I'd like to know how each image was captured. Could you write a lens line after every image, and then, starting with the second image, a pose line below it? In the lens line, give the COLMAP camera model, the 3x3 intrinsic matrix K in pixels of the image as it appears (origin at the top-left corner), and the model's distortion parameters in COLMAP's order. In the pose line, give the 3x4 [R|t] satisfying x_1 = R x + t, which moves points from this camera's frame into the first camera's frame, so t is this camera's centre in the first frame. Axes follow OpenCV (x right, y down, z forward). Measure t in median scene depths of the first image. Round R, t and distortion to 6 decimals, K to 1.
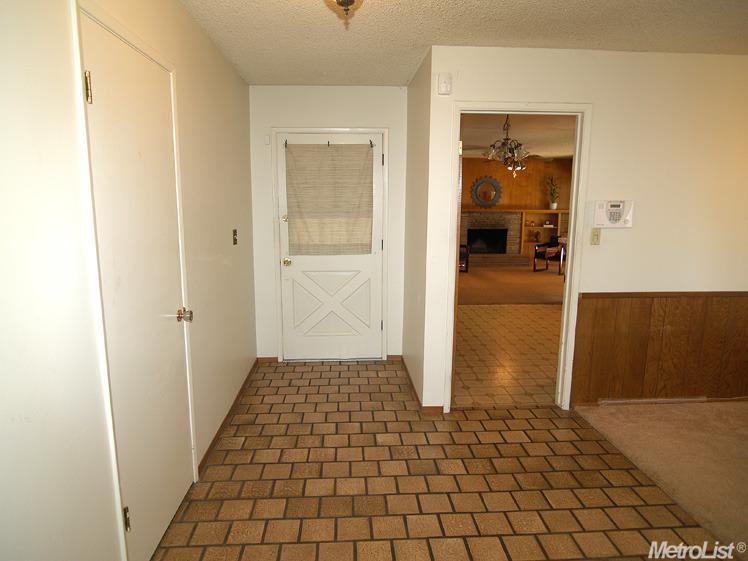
lens RADIAL K [[472.0, 0, 369.5], [0, 472.0, 279.2], [0, 0, 1]] dist [-0.031241, 0.003499]
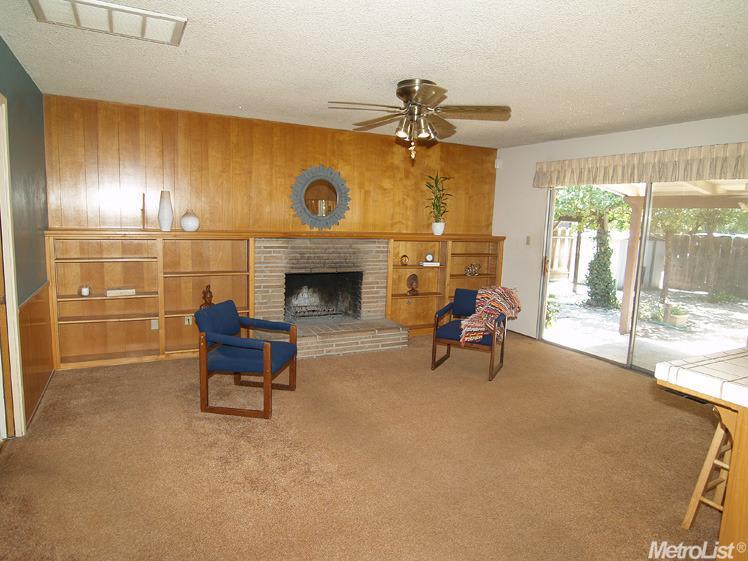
lens RADIAL K [[472.0, 0, 369.5], [0, 472.0, 279.2], [0, 0, 1]] dist [-0.031241, 0.003499]
pose [[0.912379, -0.023096, 0.408694, 0.090673], [0.033950, 0.999237, -0.019324, -0.087006], [-0.407935, 0.031506, 0.912467, 0.525224]]
